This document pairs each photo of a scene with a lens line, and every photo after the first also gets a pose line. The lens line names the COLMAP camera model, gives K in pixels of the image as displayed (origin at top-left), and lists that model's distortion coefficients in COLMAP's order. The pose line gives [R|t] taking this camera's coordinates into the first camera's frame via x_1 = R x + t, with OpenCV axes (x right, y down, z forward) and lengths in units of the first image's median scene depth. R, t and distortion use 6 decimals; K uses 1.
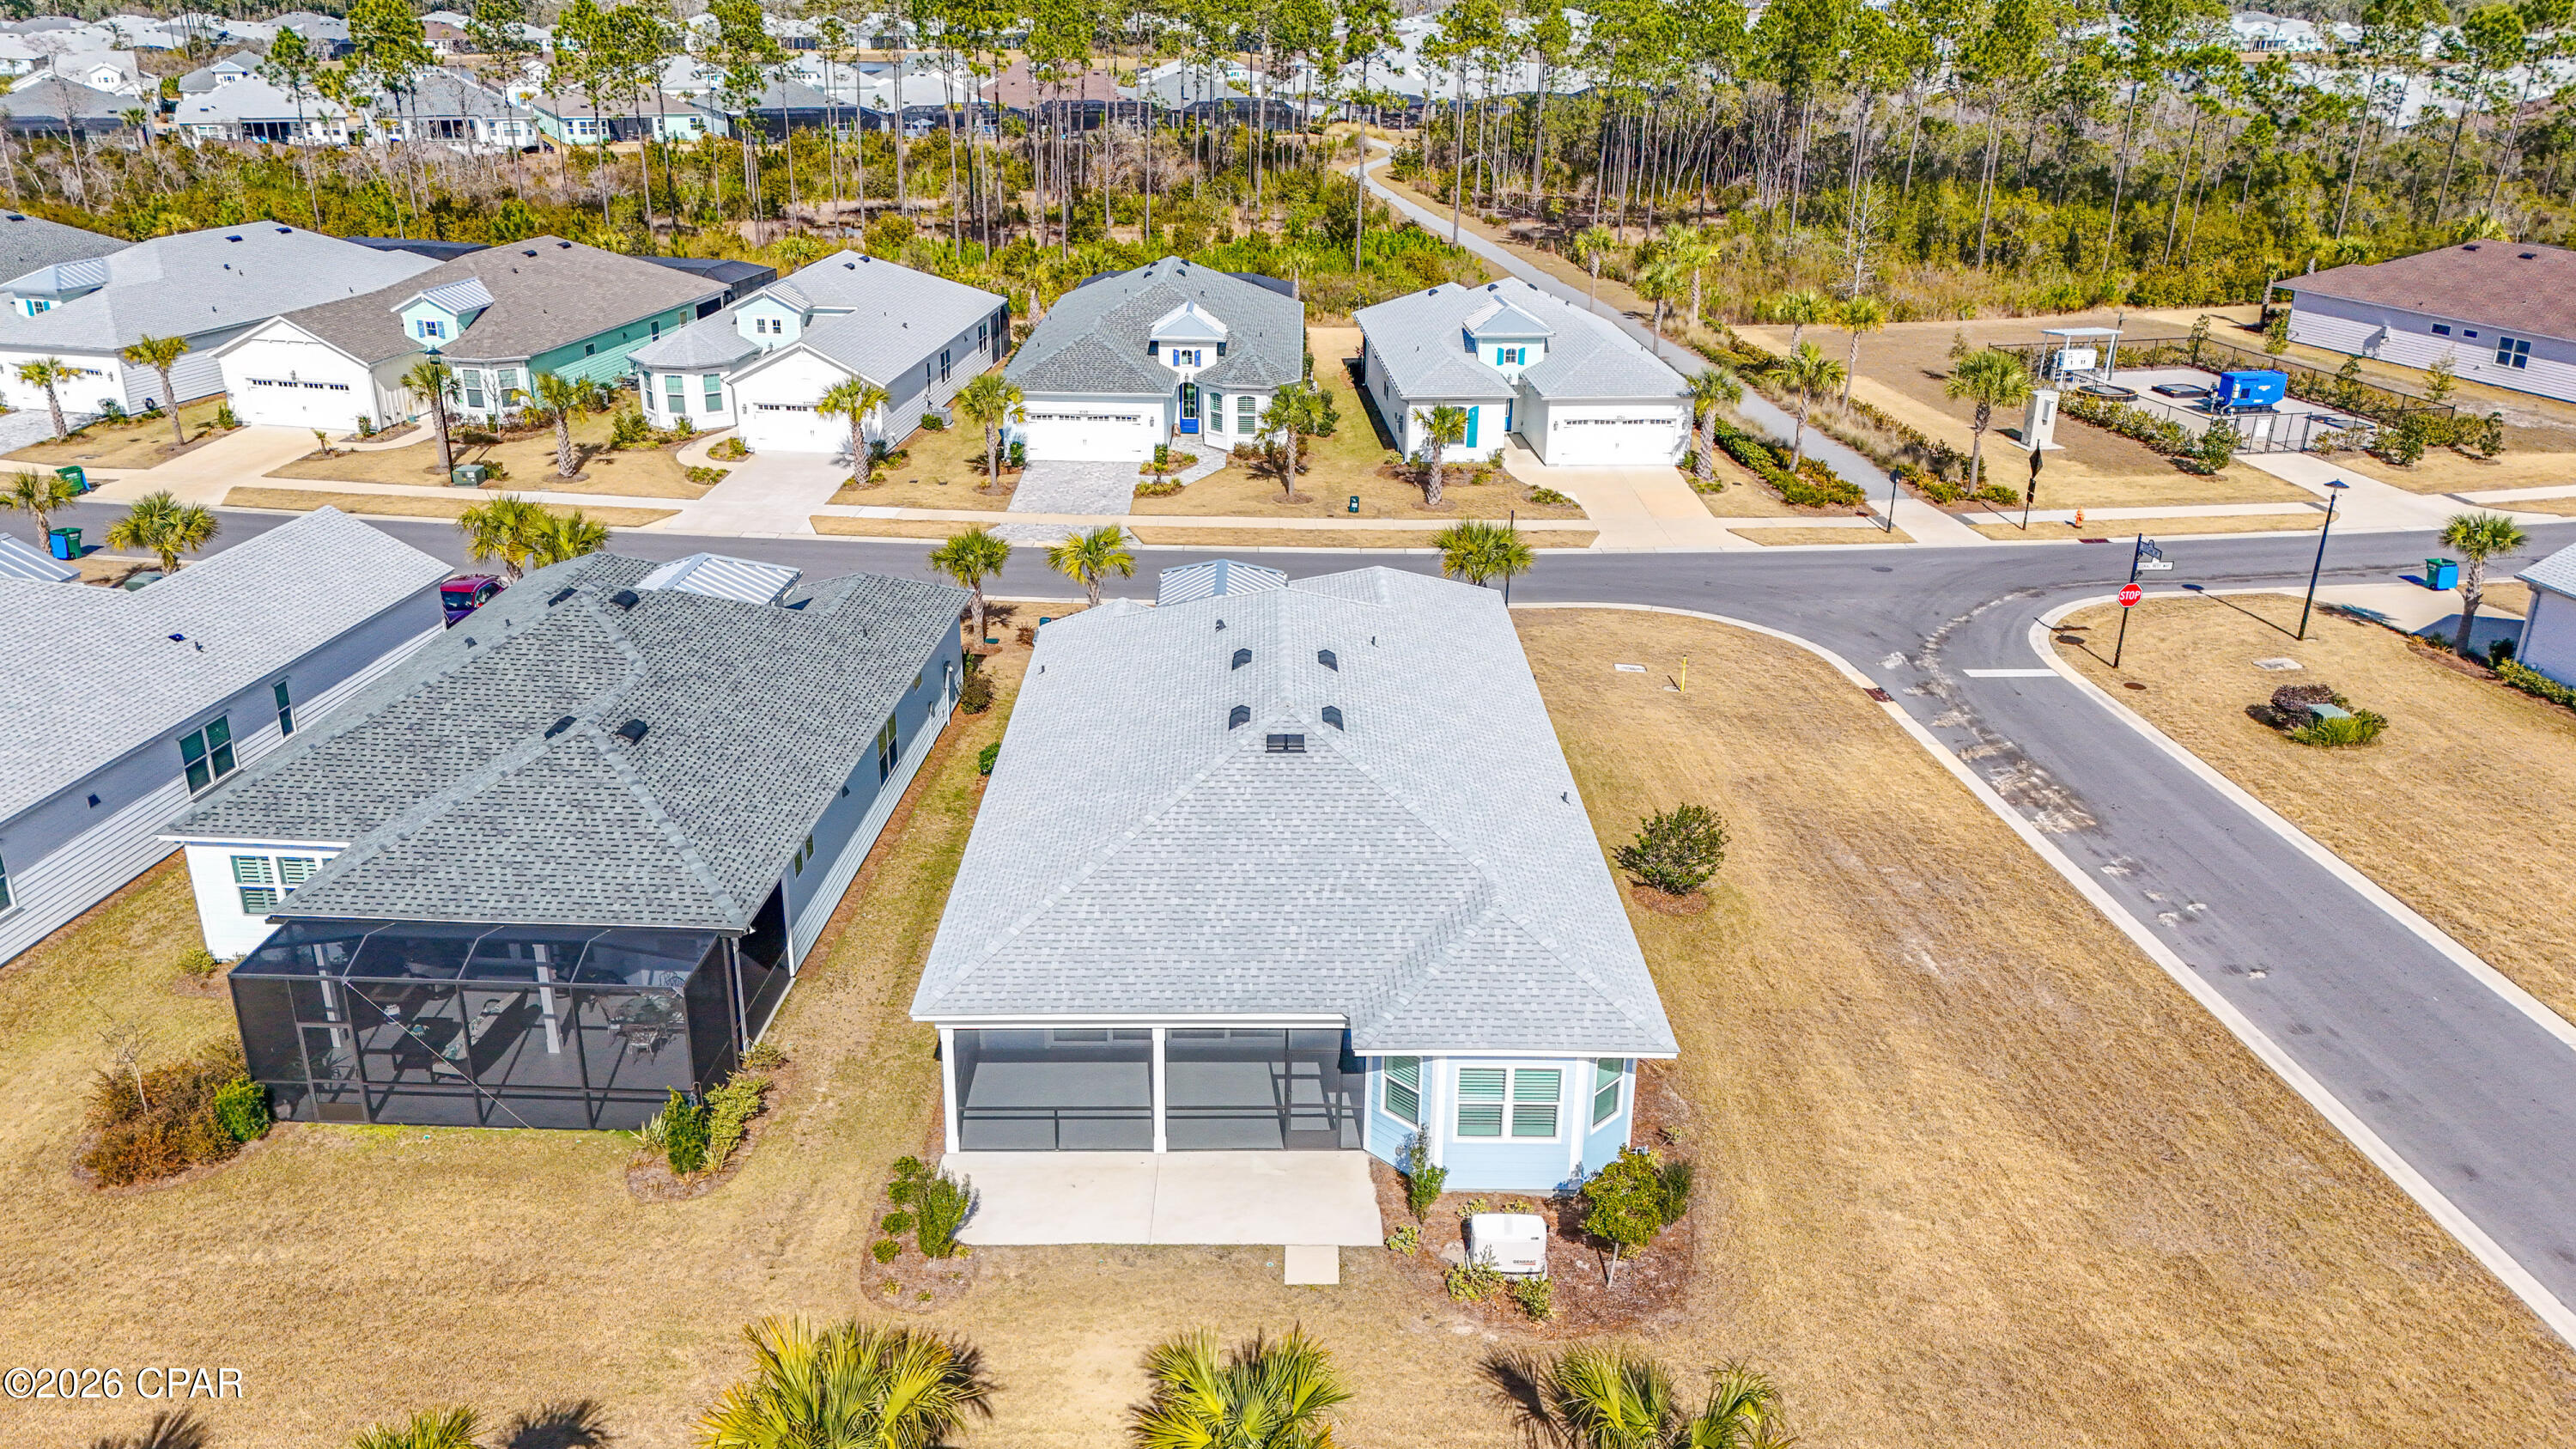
lens RADIAL K [[1887.8, 0, 1285.7], [0, 1887.8, 720.1], [0, 0, 1]] dist [0.086467, -0.079905]
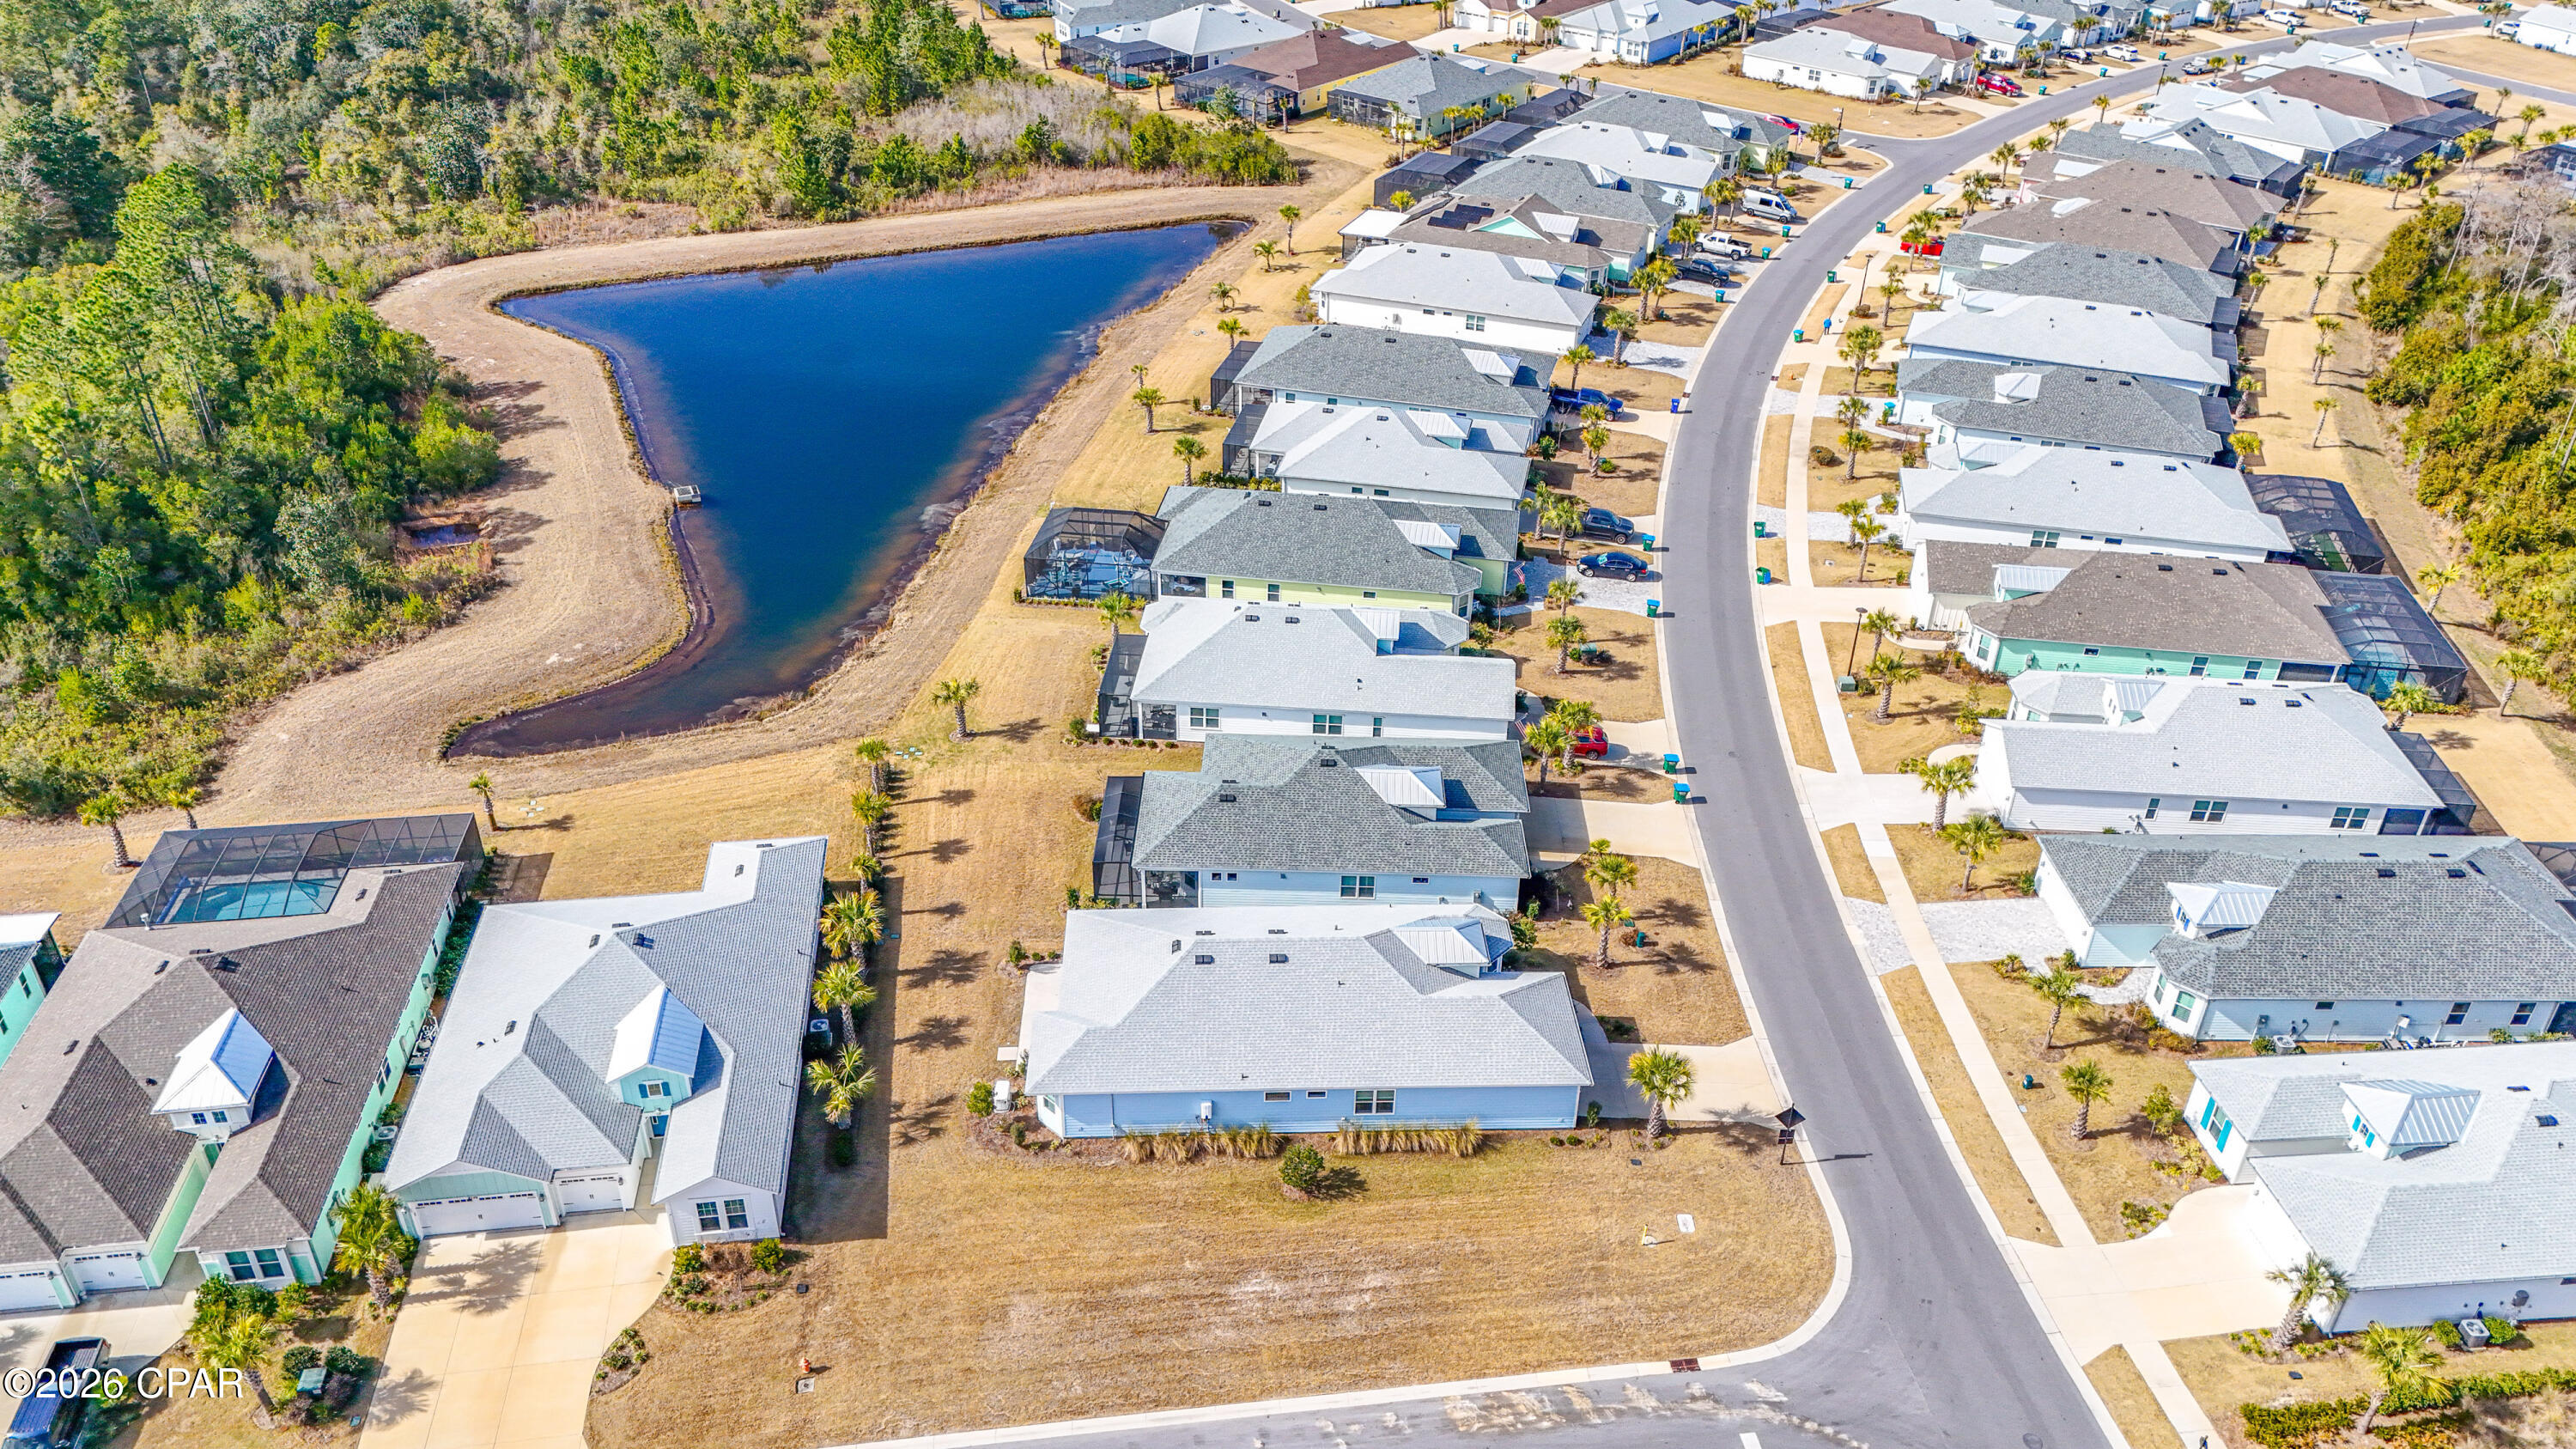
lens RADIAL K [[1887.8, 0, 1285.7], [0, 1887.8, 720.1], [0, 0, 1]] dist [0.086467, -0.079905]
pose [[0.031417, 0.526877, -0.849360, 1.285176], [-0.380847, 0.791983, 0.477198, -0.962518], [0.924104, 0.308484, 0.225541, 0.340445]]
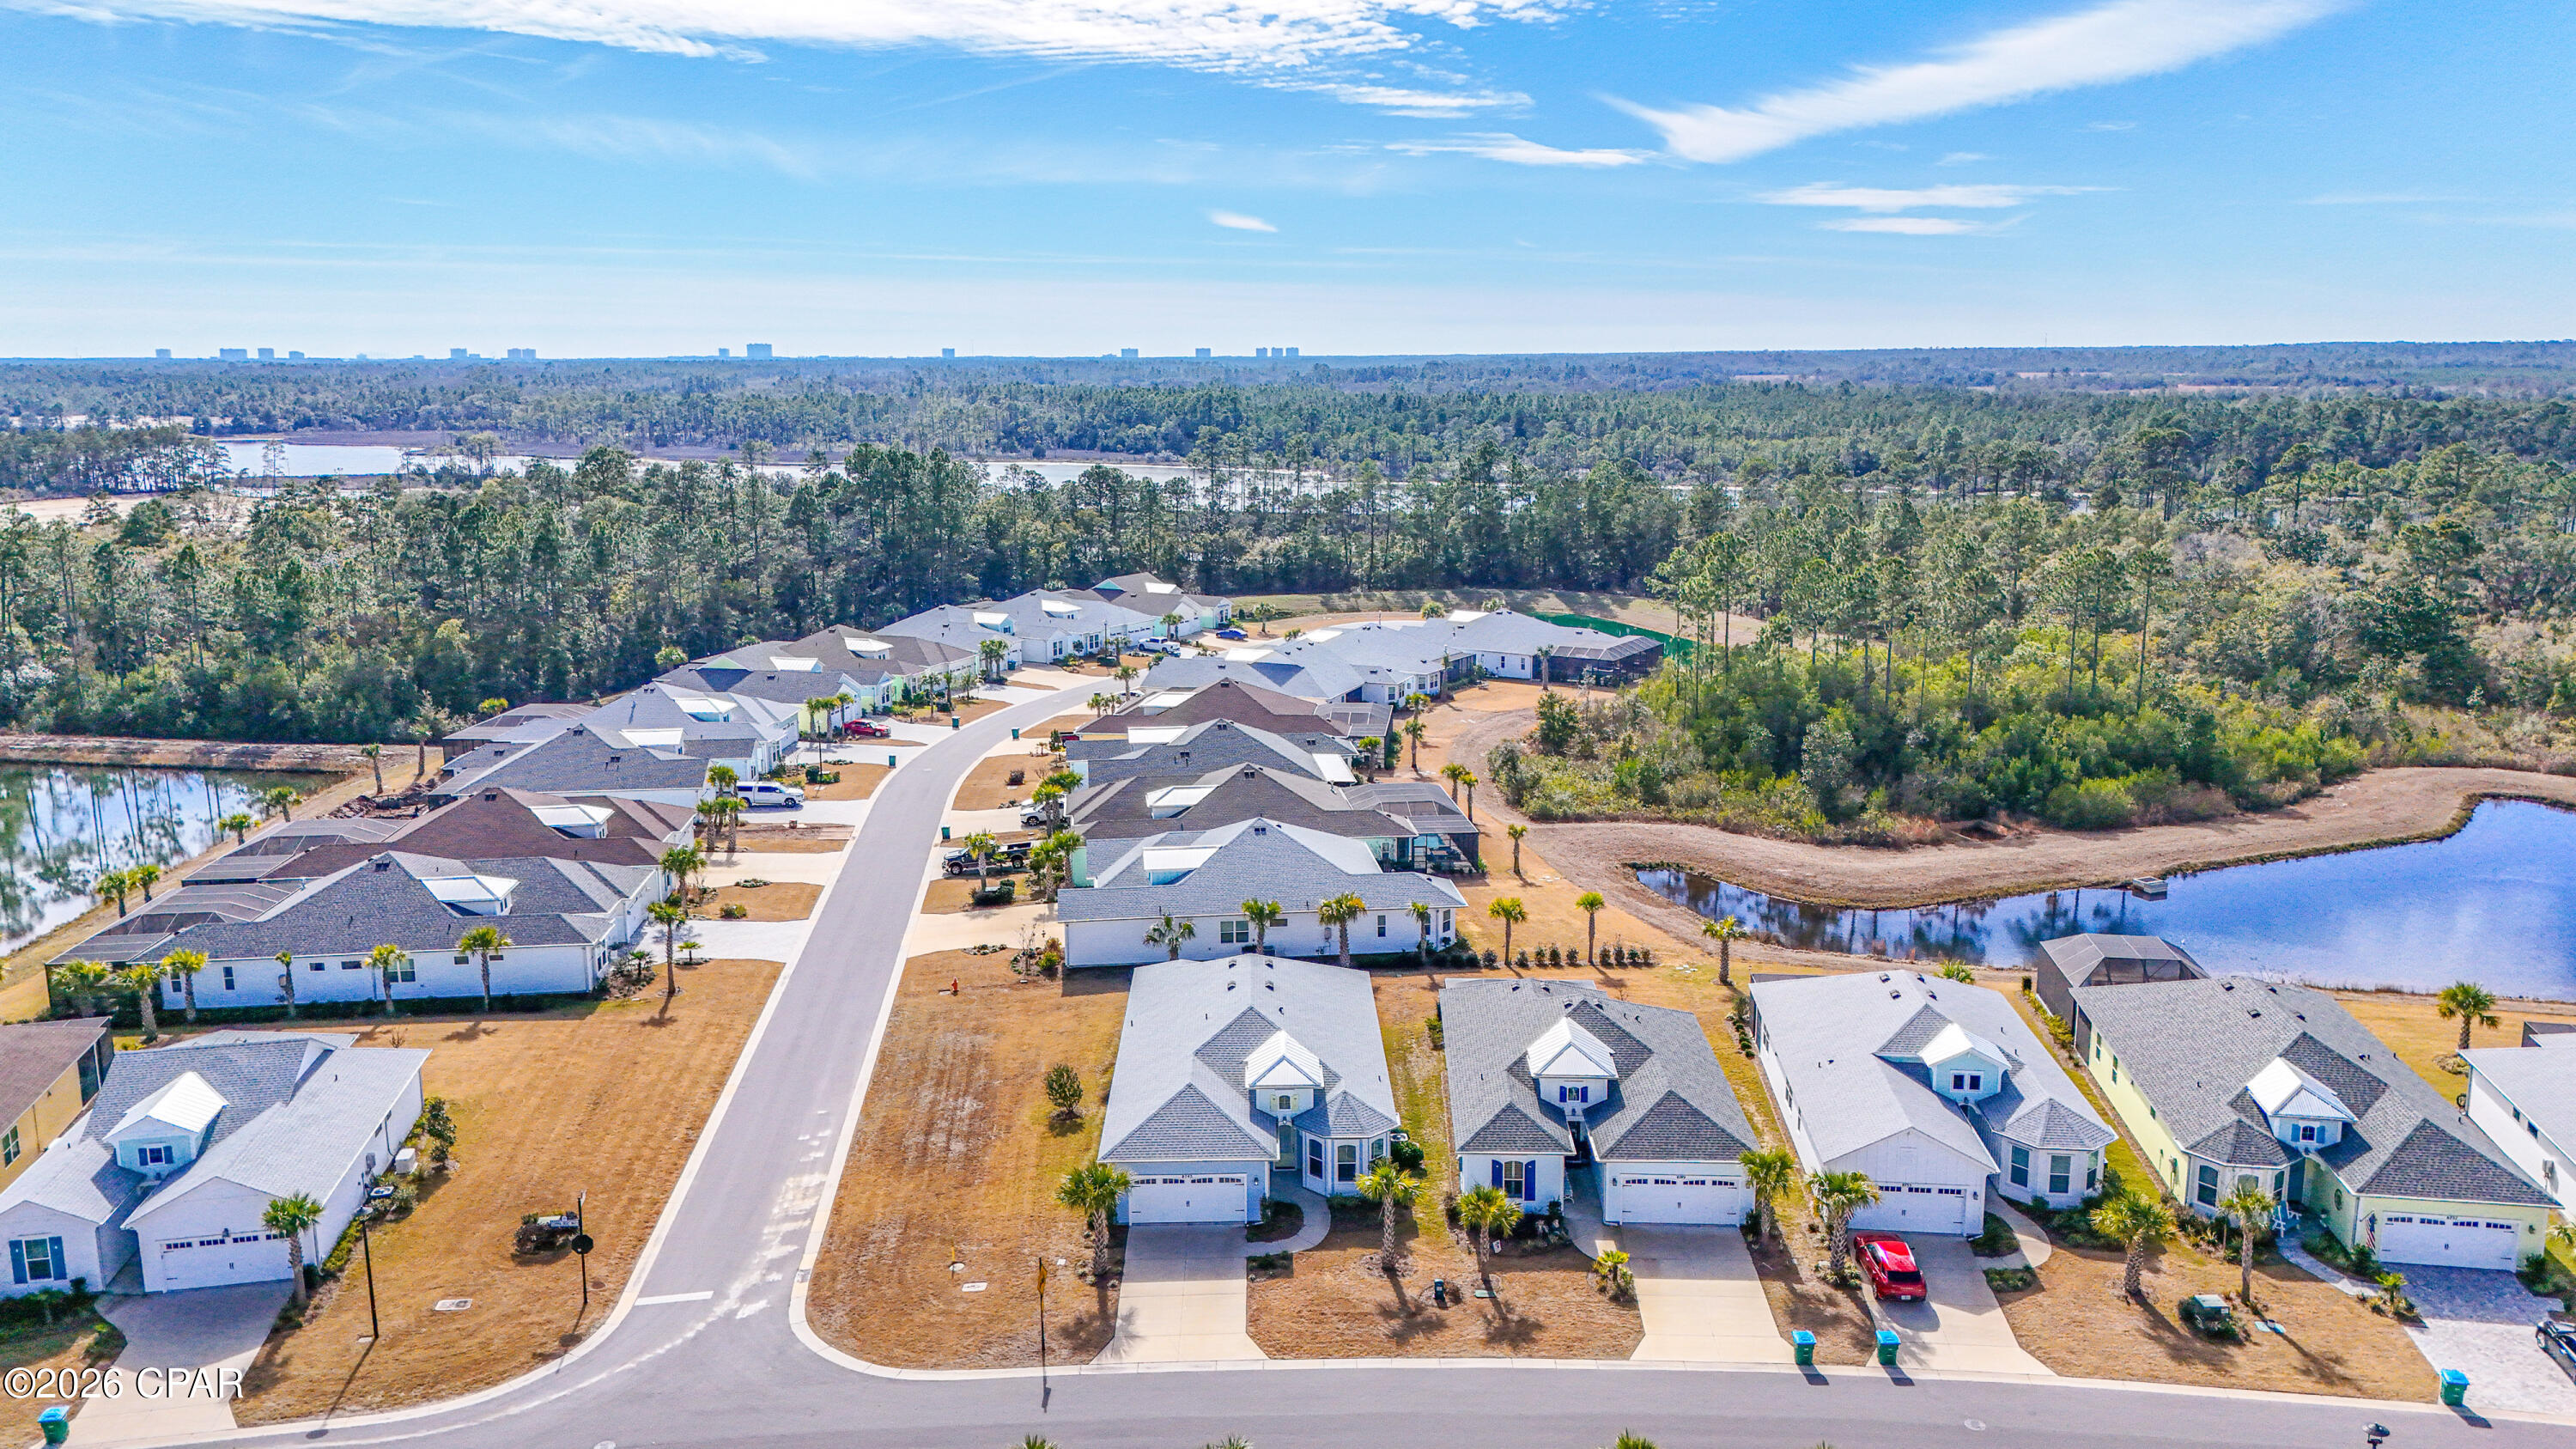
lens RADIAL K [[1887.8, 0, 1285.7], [0, 1887.8, 720.1], [0, 0, 1]] dist [0.086467, -0.079905]
pose [[-0.999952, 0.000392, -0.009774, -0.018518], [-0.004952, 0.841439, 0.540330, -1.167981], [0.008437, 0.540352, -0.841397, 2.093139]]
